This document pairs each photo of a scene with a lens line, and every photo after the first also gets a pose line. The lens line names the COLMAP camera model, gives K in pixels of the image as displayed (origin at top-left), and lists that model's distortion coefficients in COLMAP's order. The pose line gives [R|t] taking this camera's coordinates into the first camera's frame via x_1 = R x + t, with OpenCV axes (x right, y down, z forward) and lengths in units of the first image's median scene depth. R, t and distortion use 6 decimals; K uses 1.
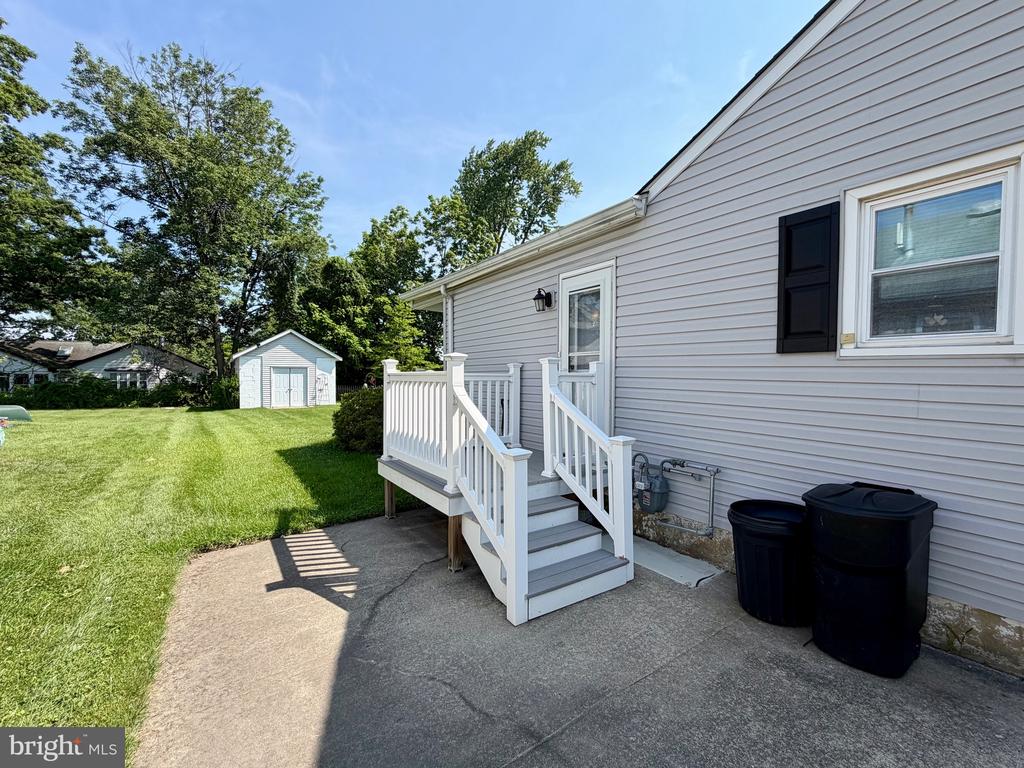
lens RADIAL K [[442.0, 0, 510.1], [0, 442.0, 383.4], [0, 0, 1]] dist [-0.004237, 0.001711]
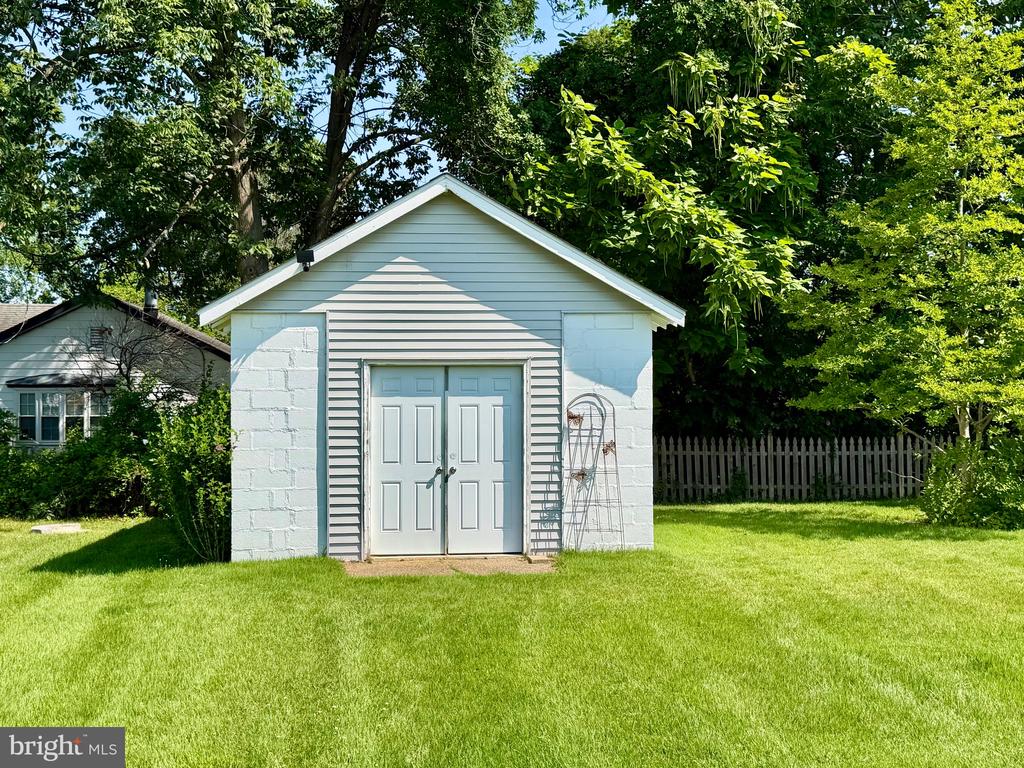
lens RADIAL K [[1234.5, 0, 513.5], [0, 1234.5, 382.2], [0, 0, 1]] dist [0.099928, 0.000000]
pose [[0.882731, -0.009381, -0.469785, -0.151933], [-0.000949, 0.999763, -0.021748, -0.011518], [0.469878, 0.019644, 0.882513, 0.384155]]
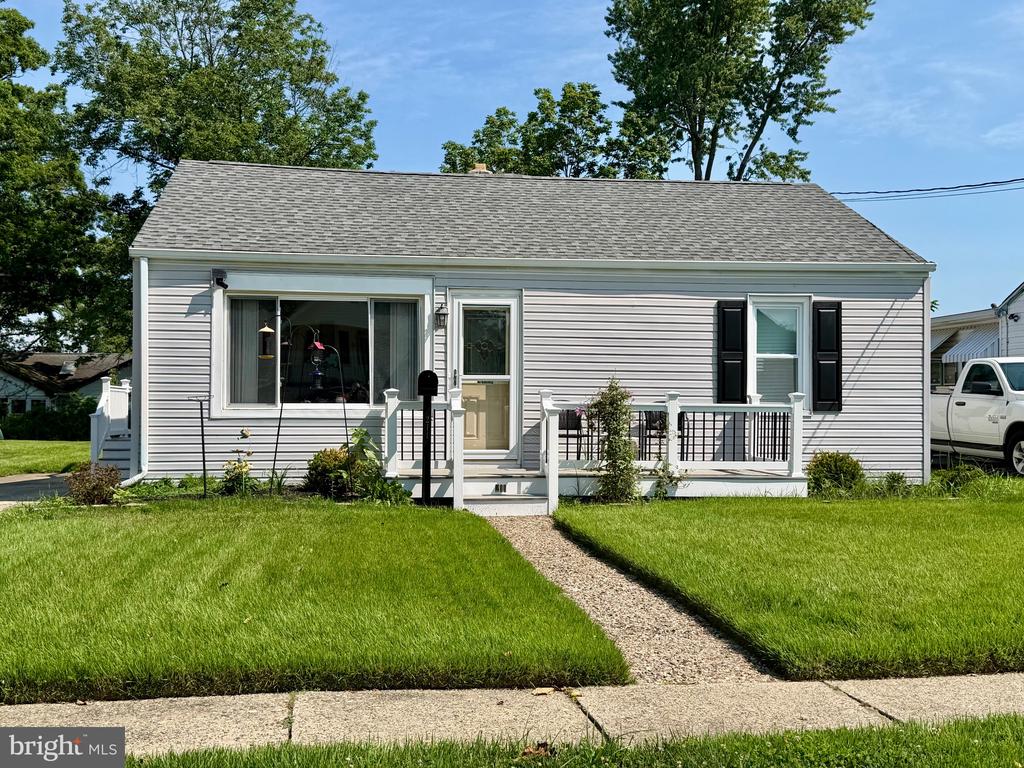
lens RADIAL K [[1154.6, 0, 524.6], [0, 1154.6, 373.8], [0, 0, 1]] dist [0.068125, 0.000000]
pose [[0.899040, -0.013729, -0.437651, 0.566824], [-0.006765, 0.998954, -0.045232, 0.020797], [0.437814, 0.043626, 0.898006, -0.435968]]
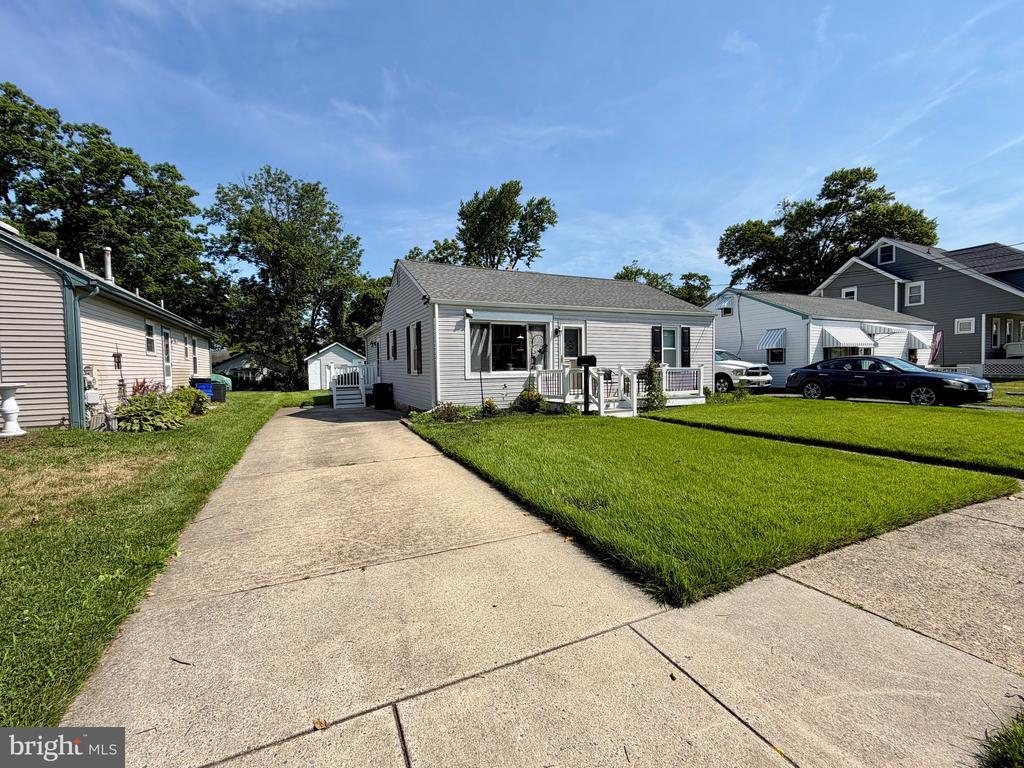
lens RADIAL K [[442.0, 0, 513.5], [0, 442.0, 381.3], [0, 0, 1]] dist [-0.004237, 0.001711]
pose [[0.990172, -0.019553, -0.138483, 0.309135], [0.021338, 0.999707, 0.011415, 0.015980], [0.138219, -0.014258, 0.990299, -0.444228]]
